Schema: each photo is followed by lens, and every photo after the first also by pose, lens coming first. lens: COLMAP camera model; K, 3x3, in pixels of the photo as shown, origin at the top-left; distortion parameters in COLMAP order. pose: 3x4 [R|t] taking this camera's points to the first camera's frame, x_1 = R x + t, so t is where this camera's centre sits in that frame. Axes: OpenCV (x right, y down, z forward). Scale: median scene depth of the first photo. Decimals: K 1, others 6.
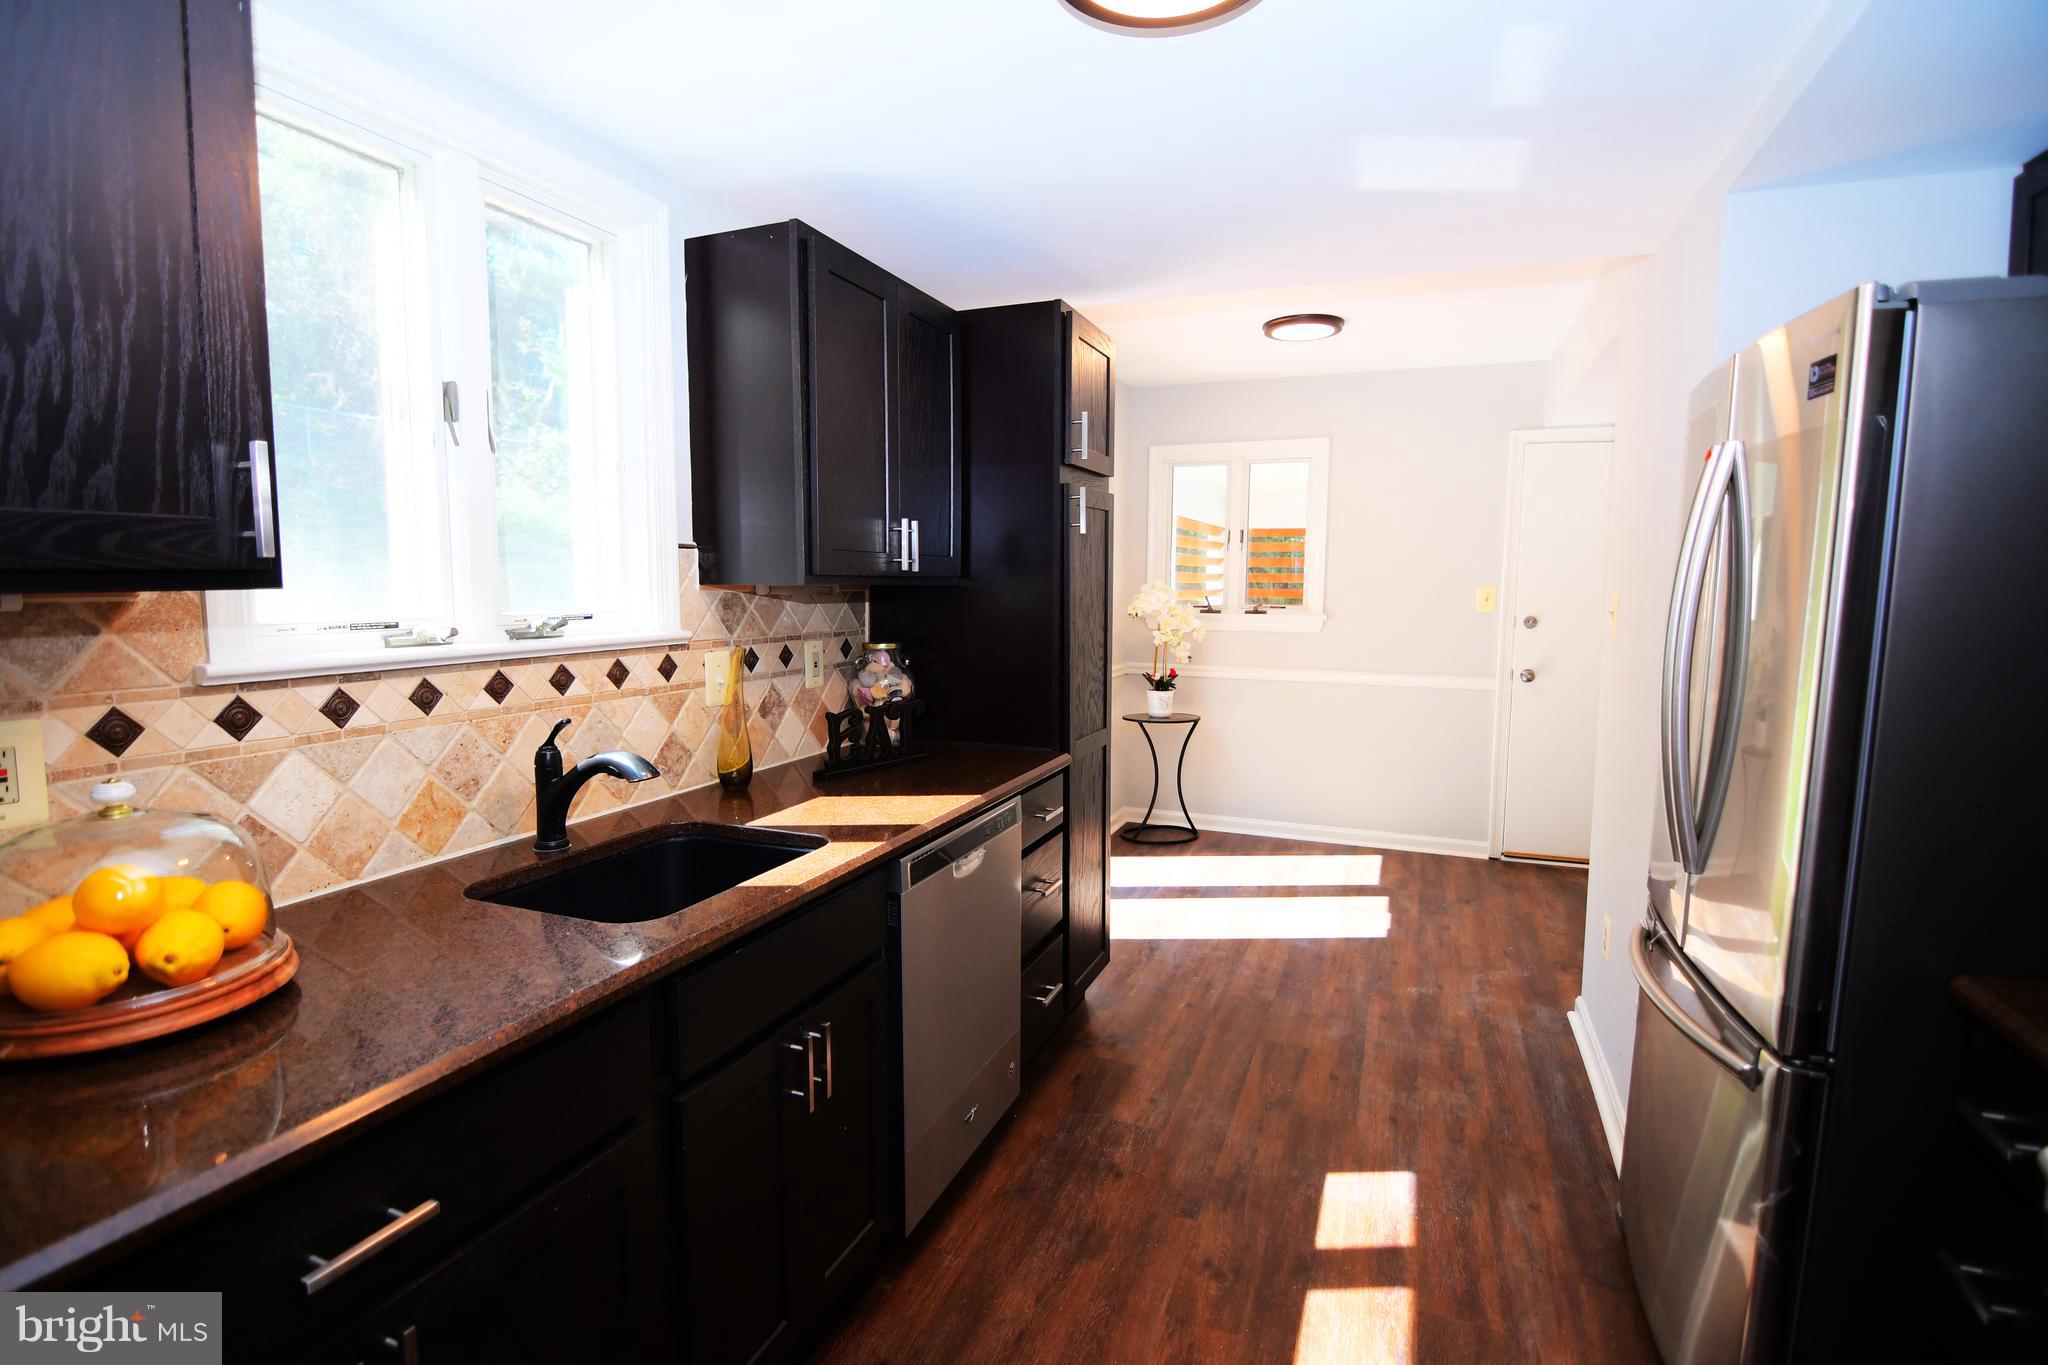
lens RADIAL K [[996.8, 0, 1017.6], [0, 996.8, 685.6], [0, 0, 1]] dist [-0.010288, -0.003245]
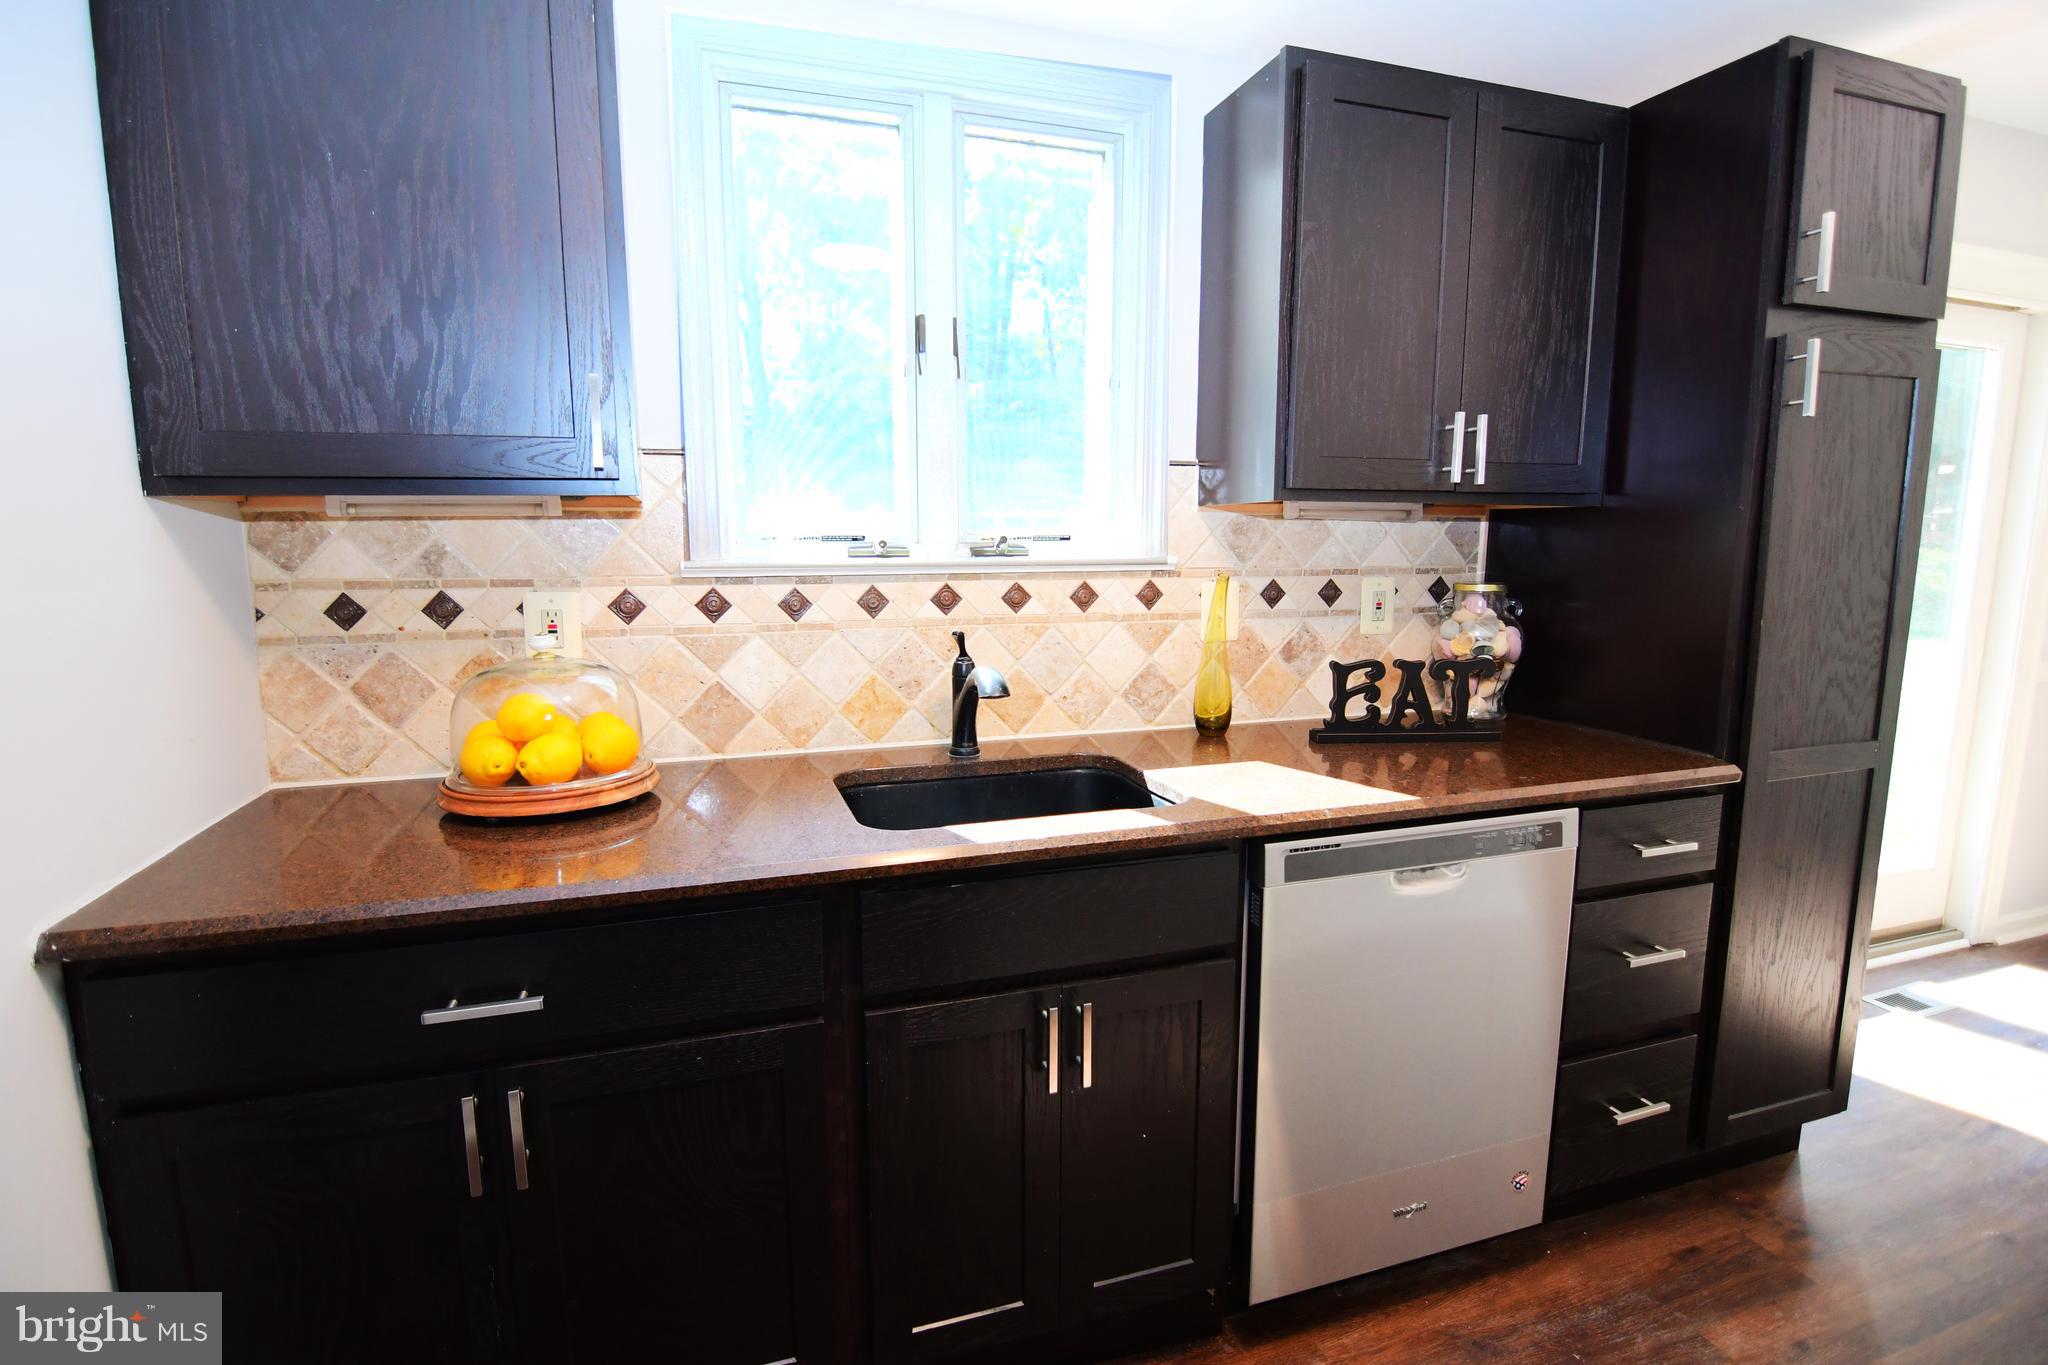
lens RADIAL K [[996.8, 0, 1016.6], [0, 996.8, 690.2], [0, 0, 1]] dist [-0.010288, -0.003245]
pose [[0.643837, 0.113816, -0.756650, 0.321335], [-0.077032, 0.993493, 0.083895, 0.002837], [0.761275, 0.004272, 0.648415, 0.324344]]
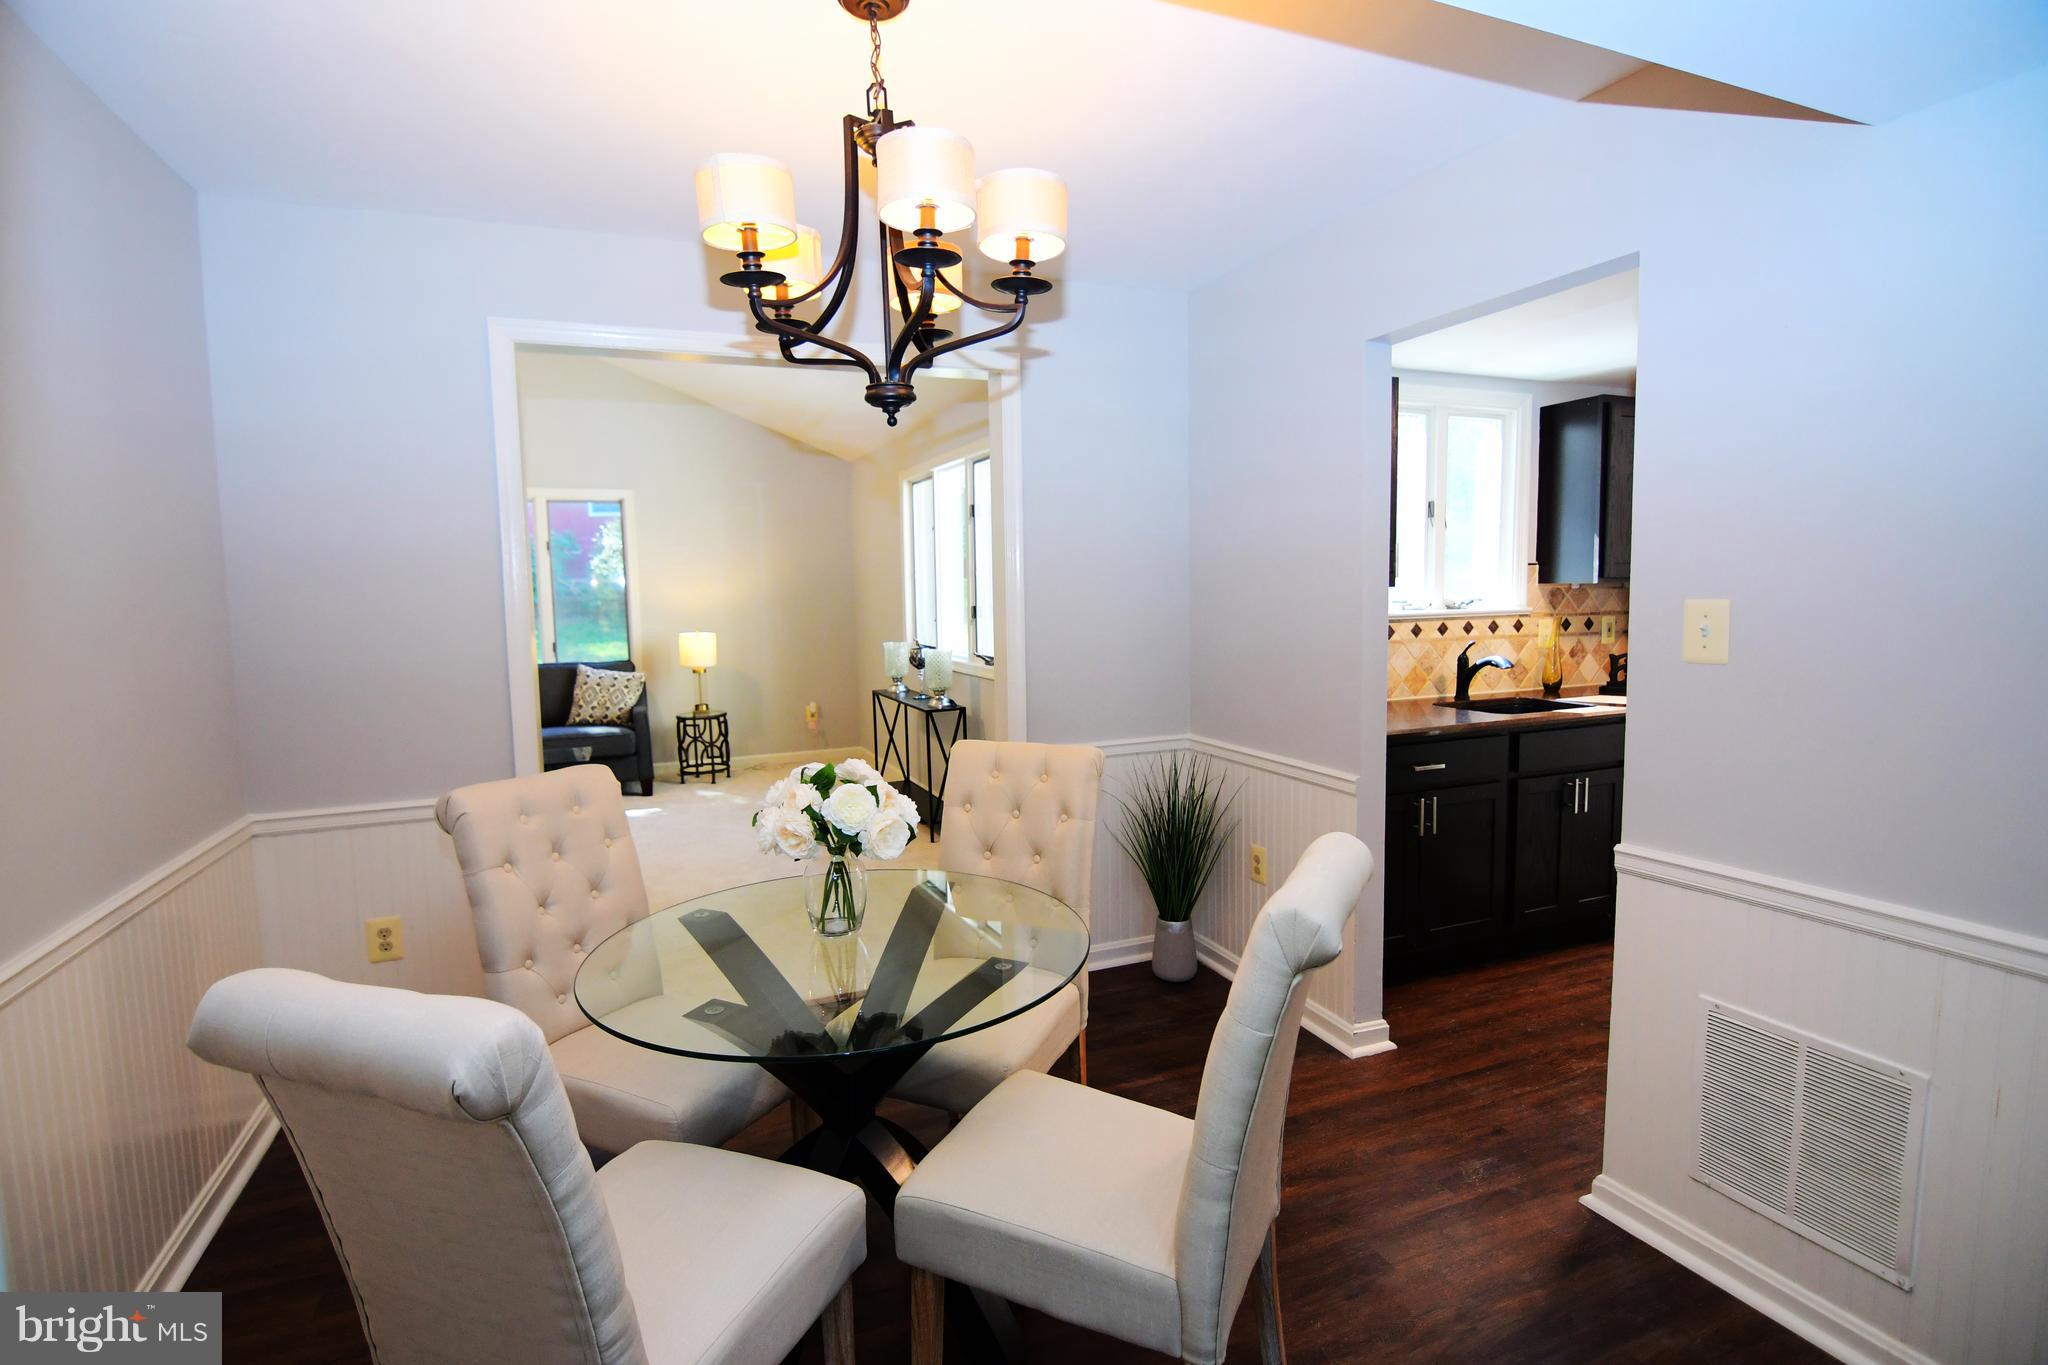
lens RADIAL K [[996.8, 0, 1002.7], [0, 996.8, 690.1], [0, 0, 1]] dist [-0.010288, -0.003245]
pose [[0.698569, 0.049904, -0.713800, 0.386209], [-0.052348, 0.998456, 0.018575, 0.139983], [0.713625, 0.024390, 0.700103, -1.230362]]
